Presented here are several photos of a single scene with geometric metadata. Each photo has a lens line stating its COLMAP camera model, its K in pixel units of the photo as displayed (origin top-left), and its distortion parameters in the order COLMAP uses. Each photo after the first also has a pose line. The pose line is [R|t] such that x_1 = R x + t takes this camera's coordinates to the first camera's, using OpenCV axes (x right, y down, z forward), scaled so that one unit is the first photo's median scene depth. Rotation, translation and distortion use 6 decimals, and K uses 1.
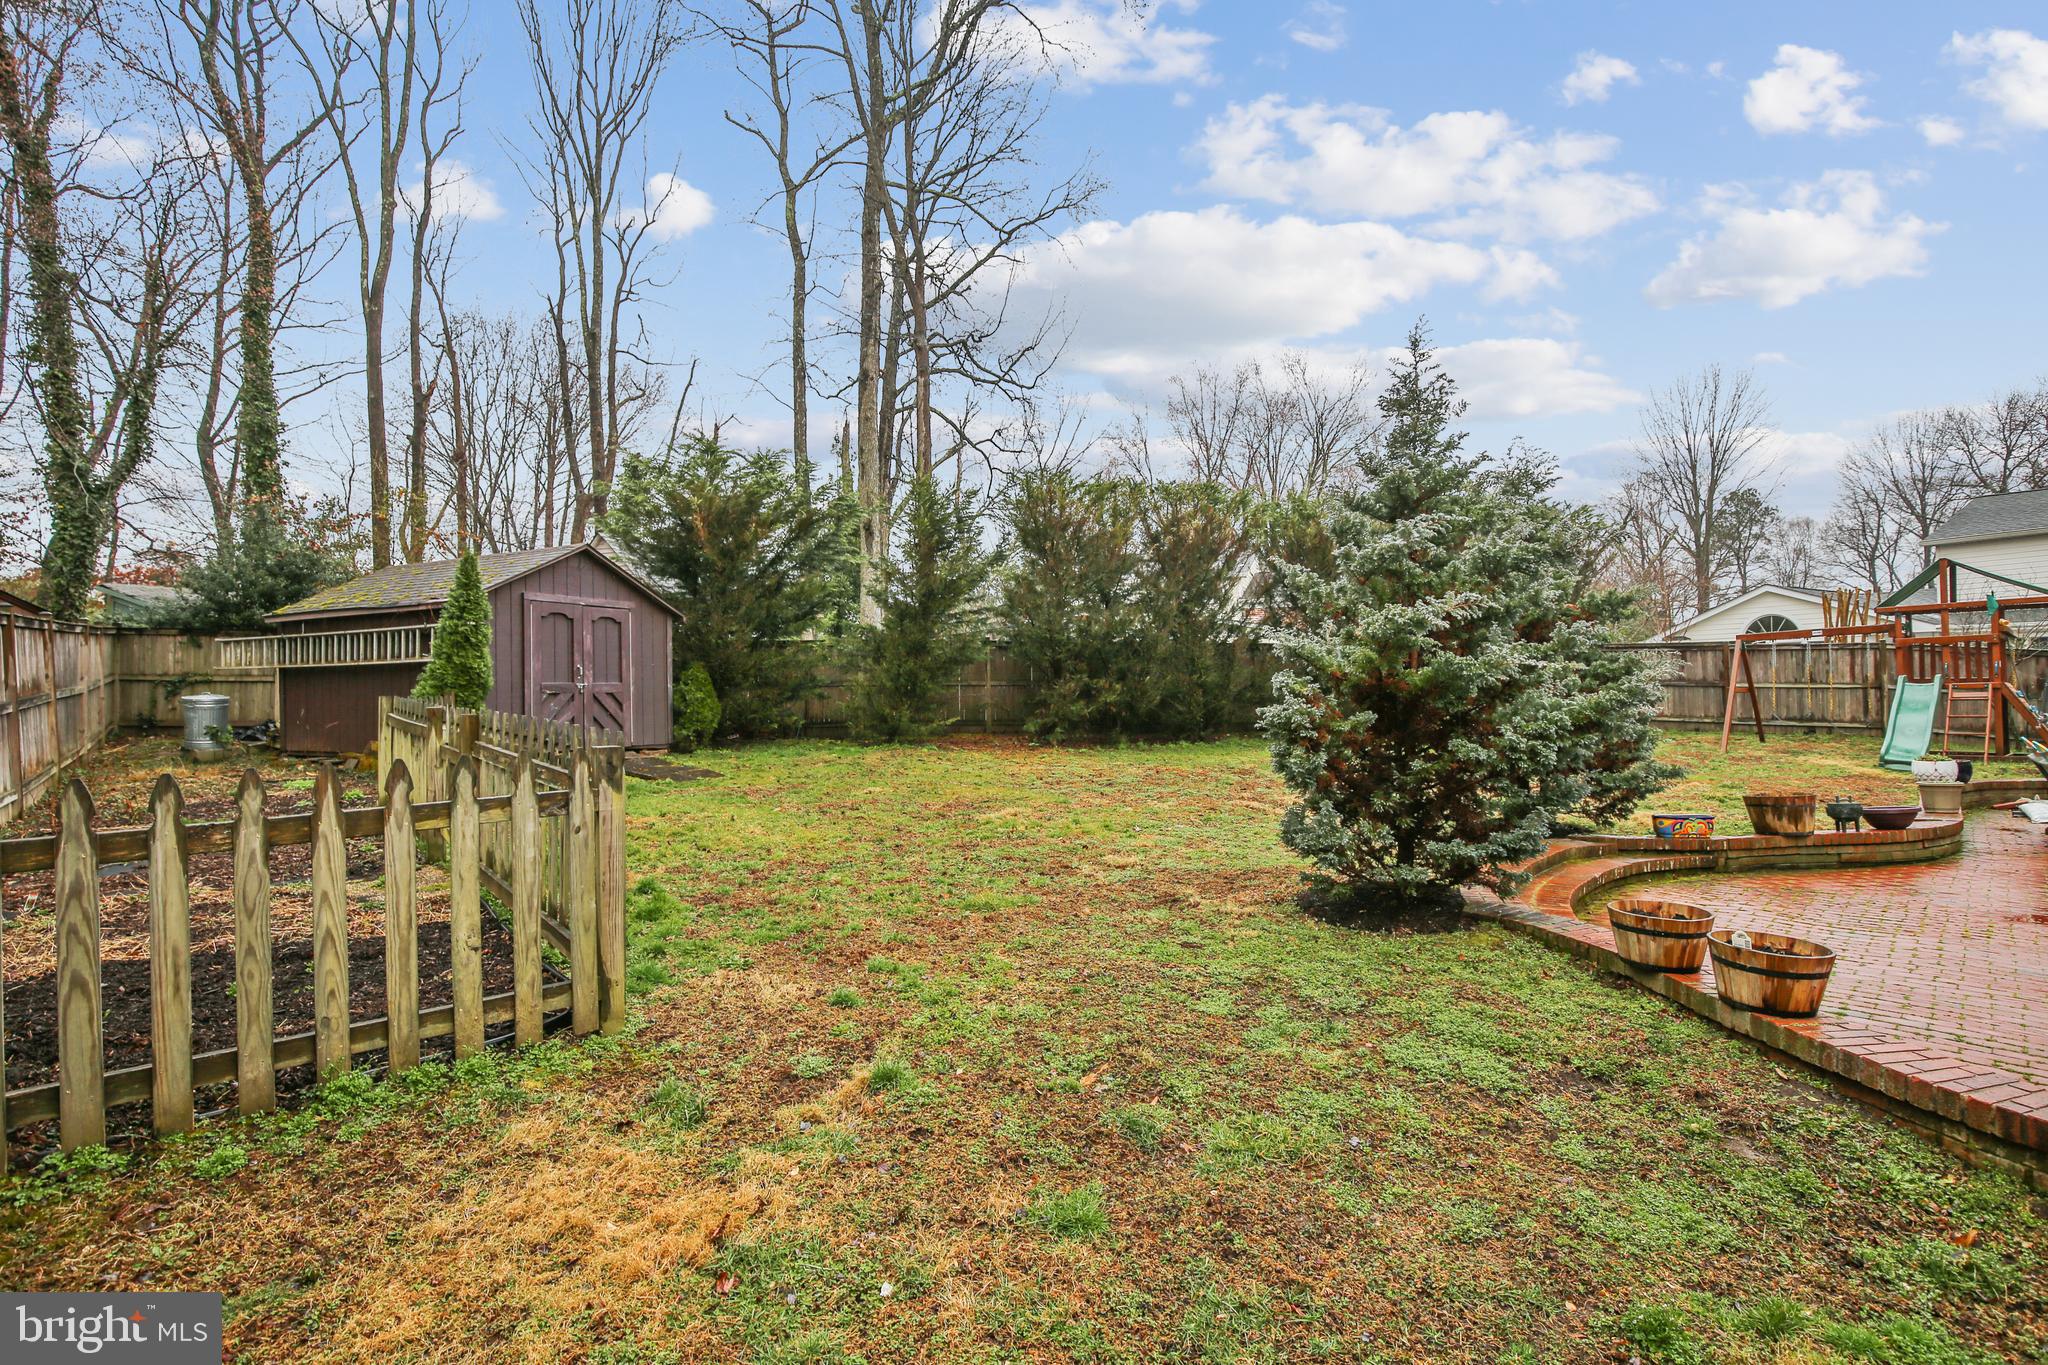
lens RADIAL K [[948.3, 0, 1037.3], [0, 948.3, 684.0], [0, 0, 1]] dist [-0.033779, 0.007794]
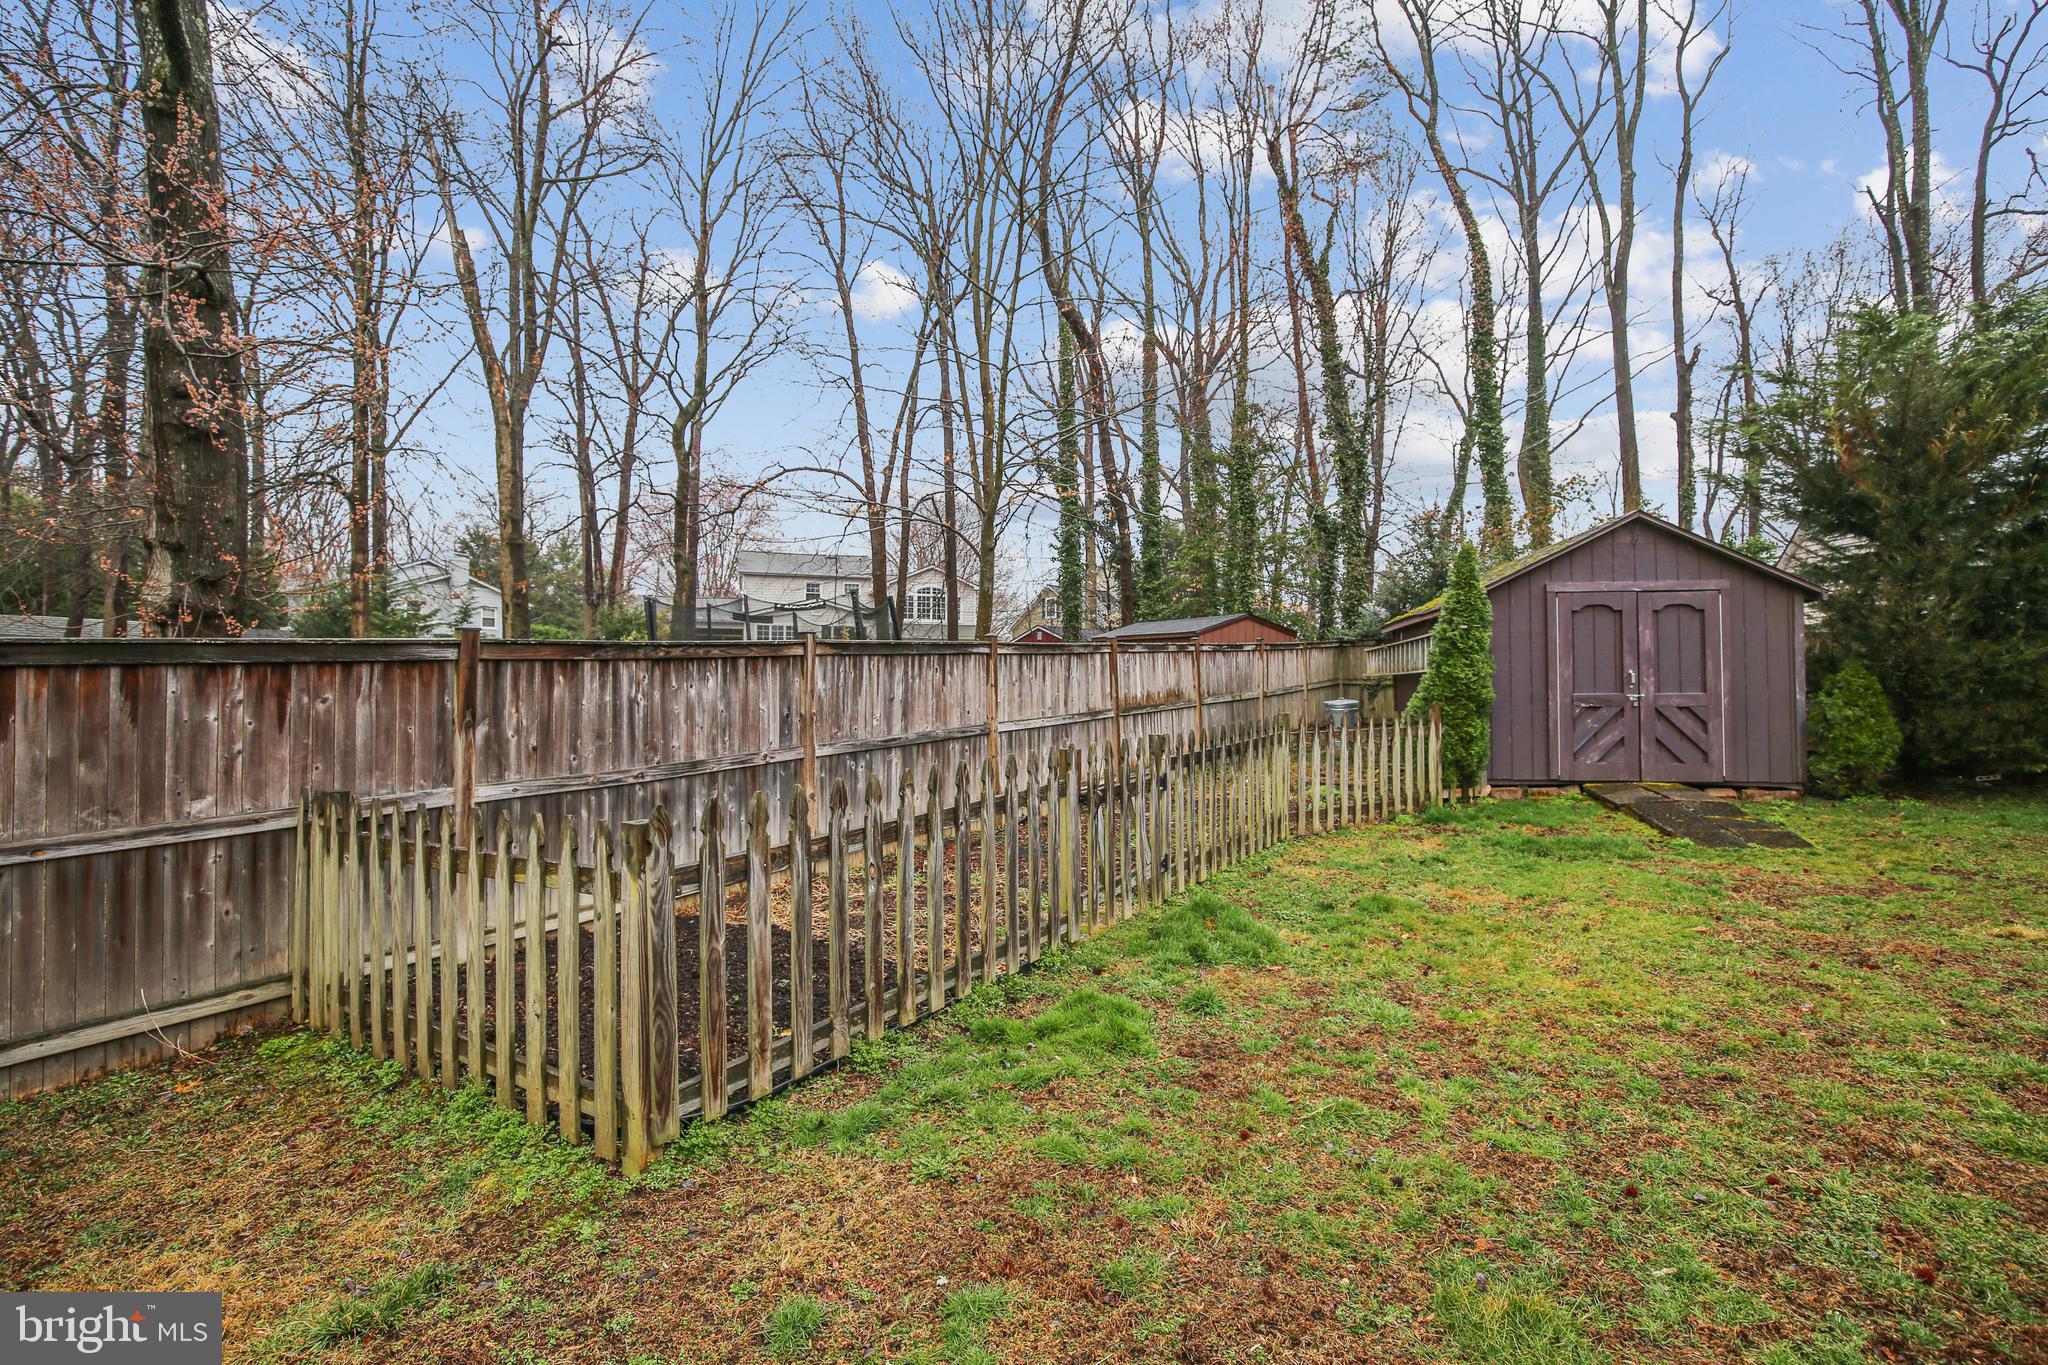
lens RADIAL K [[948.3, 0, 1026.1], [0, 948.3, 675.6], [0, 0, 1]] dist [-0.033779, 0.007794]
pose [[0.256988, -0.004730, -0.966403, 0.116550], [0.005945, 0.999977, -0.003313, -0.015172], [0.966396, -0.004894, 0.257010, 0.309579]]
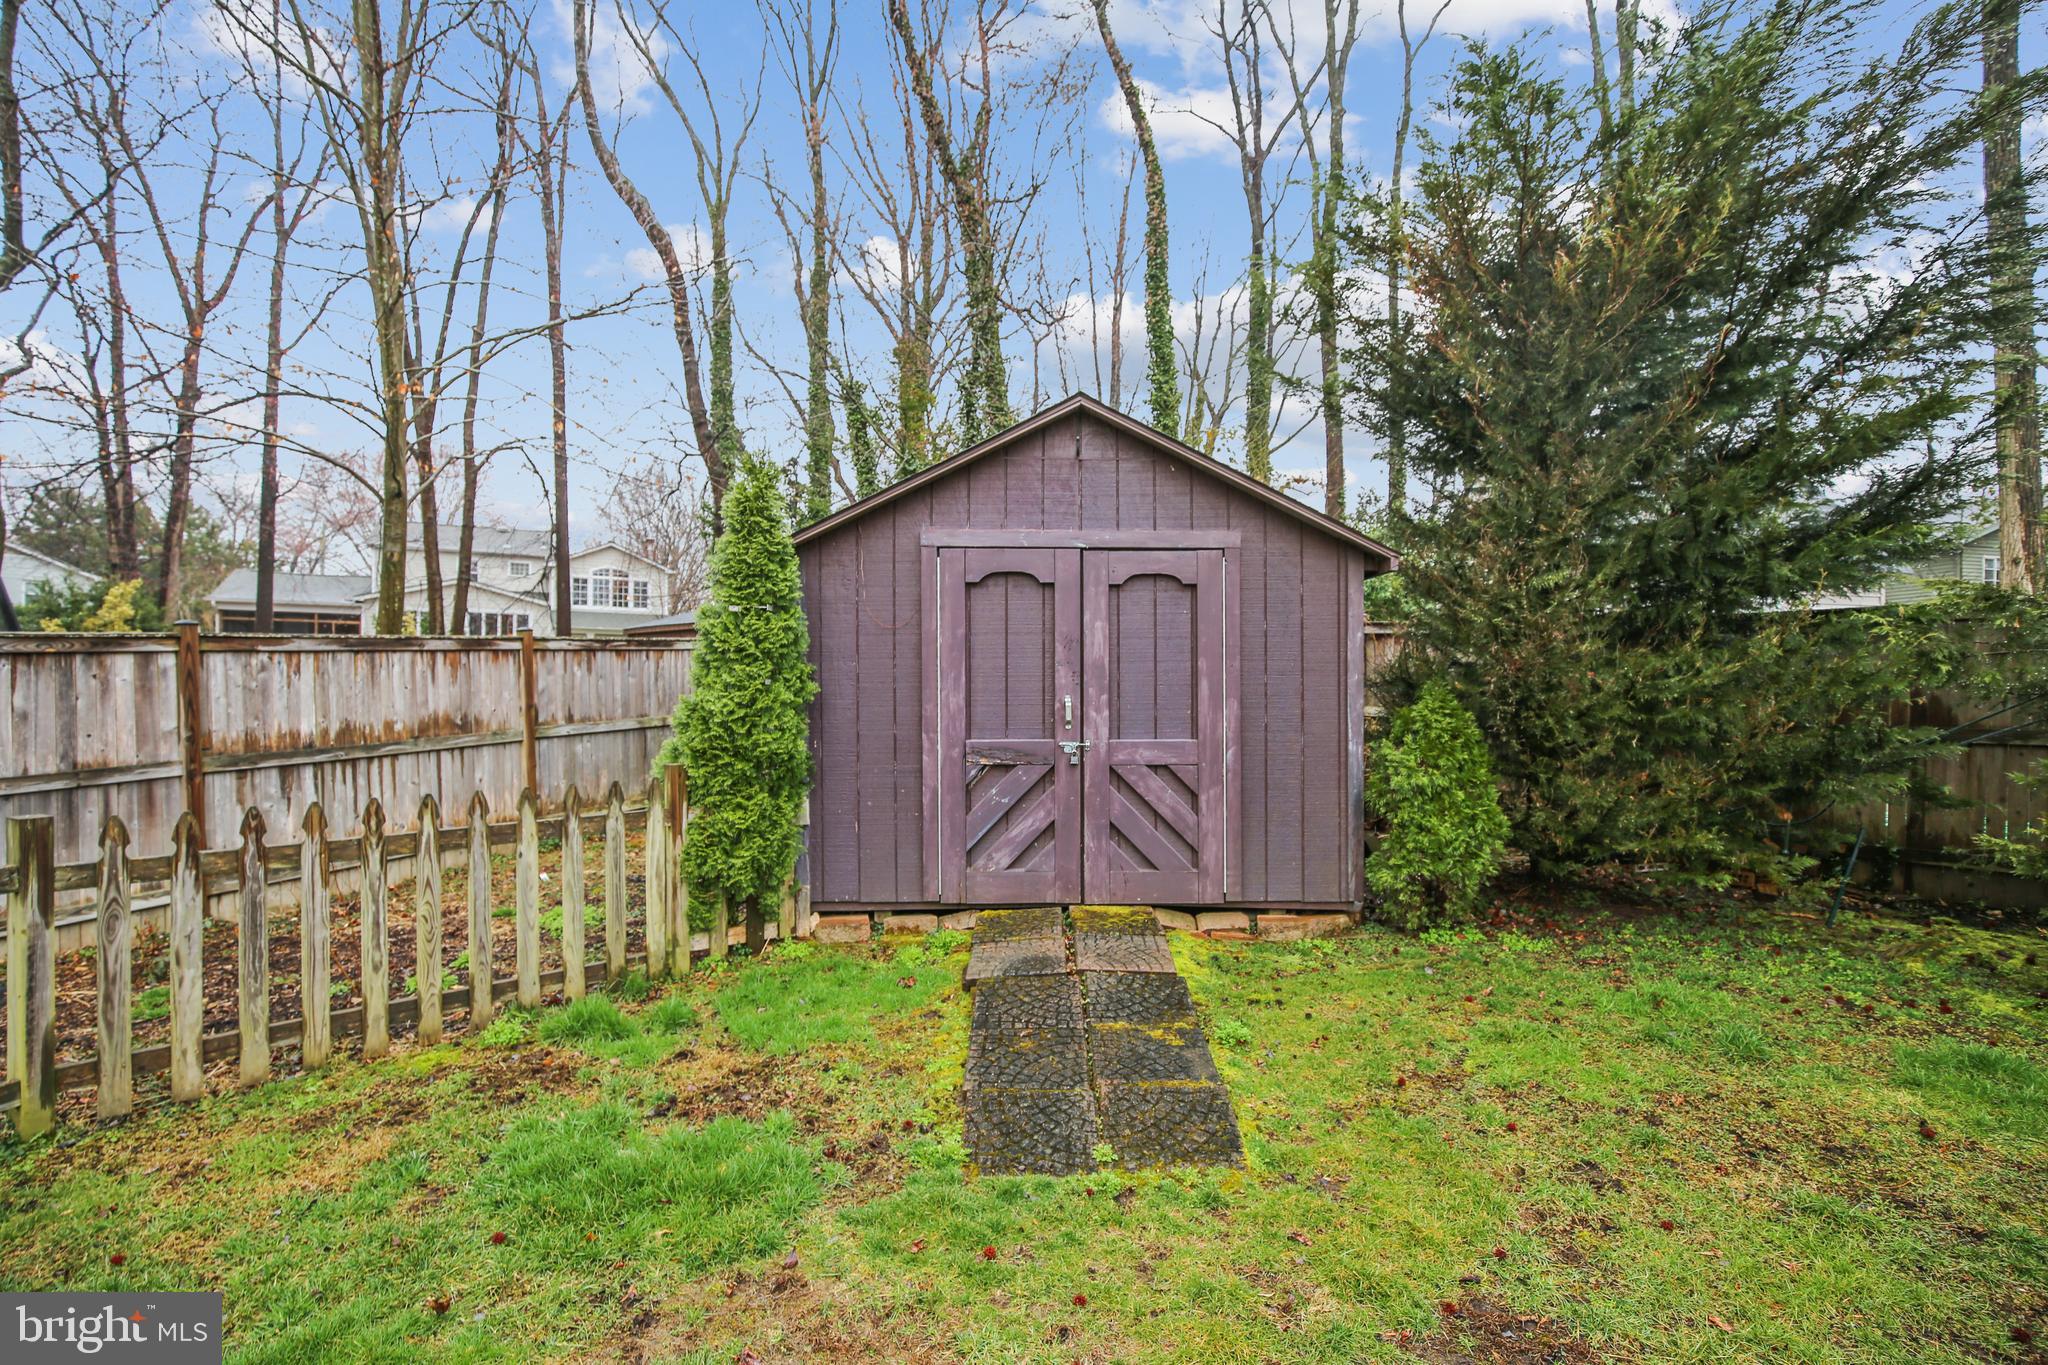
lens RADIAL K [[948.3, 0, 1018.2], [0, 948.3, 688.0], [0, 0, 1]] dist [-0.033779, 0.007794]
pose [[0.443059, 0.014934, -0.896368, -0.120952], [-0.001210, 0.999870, 0.016060, -0.028673], [0.896492, -0.006031, 0.443020, 0.754392]]
